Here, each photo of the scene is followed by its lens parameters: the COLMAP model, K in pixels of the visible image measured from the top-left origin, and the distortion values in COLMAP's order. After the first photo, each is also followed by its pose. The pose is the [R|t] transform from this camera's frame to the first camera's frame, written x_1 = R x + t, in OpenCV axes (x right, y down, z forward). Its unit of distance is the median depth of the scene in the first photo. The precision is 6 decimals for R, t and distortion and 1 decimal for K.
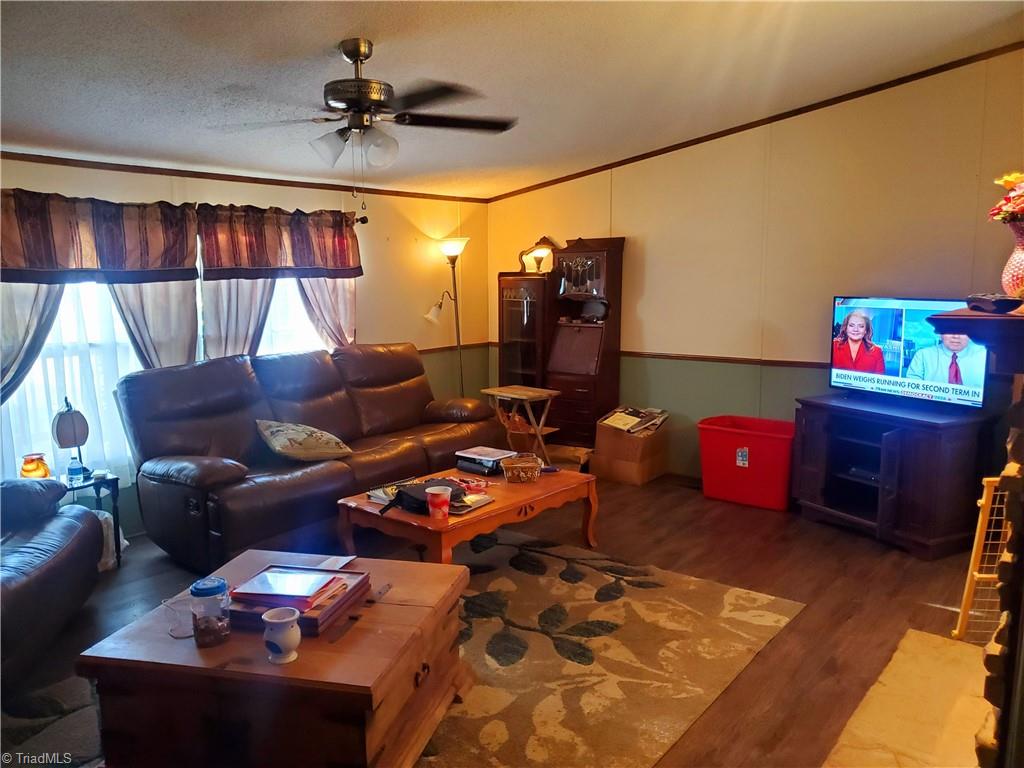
lens RADIAL K [[830.0, 0, 512.0], [0, 830.0, 384.0], [0, 0, 1]] dist [-0.005881, 0.006616]
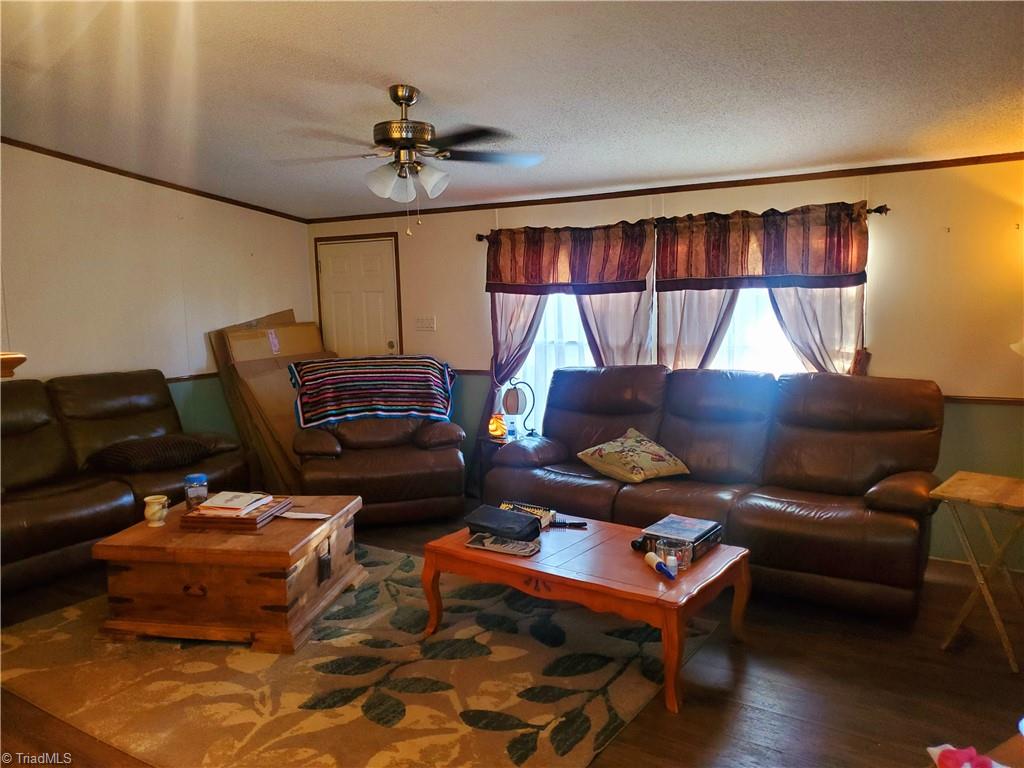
lens RADIAL K [[830.0, 0, 512.0], [0, 830.0, 384.0], [0, 0, 1]] dist [-0.005881, 0.006616]
pose [[0.038872, 0.127967, -0.991016, 0.661157], [-0.104186, 0.986879, 0.123346, -0.117077], [0.993798, 0.098455, 0.051694, 0.757371]]
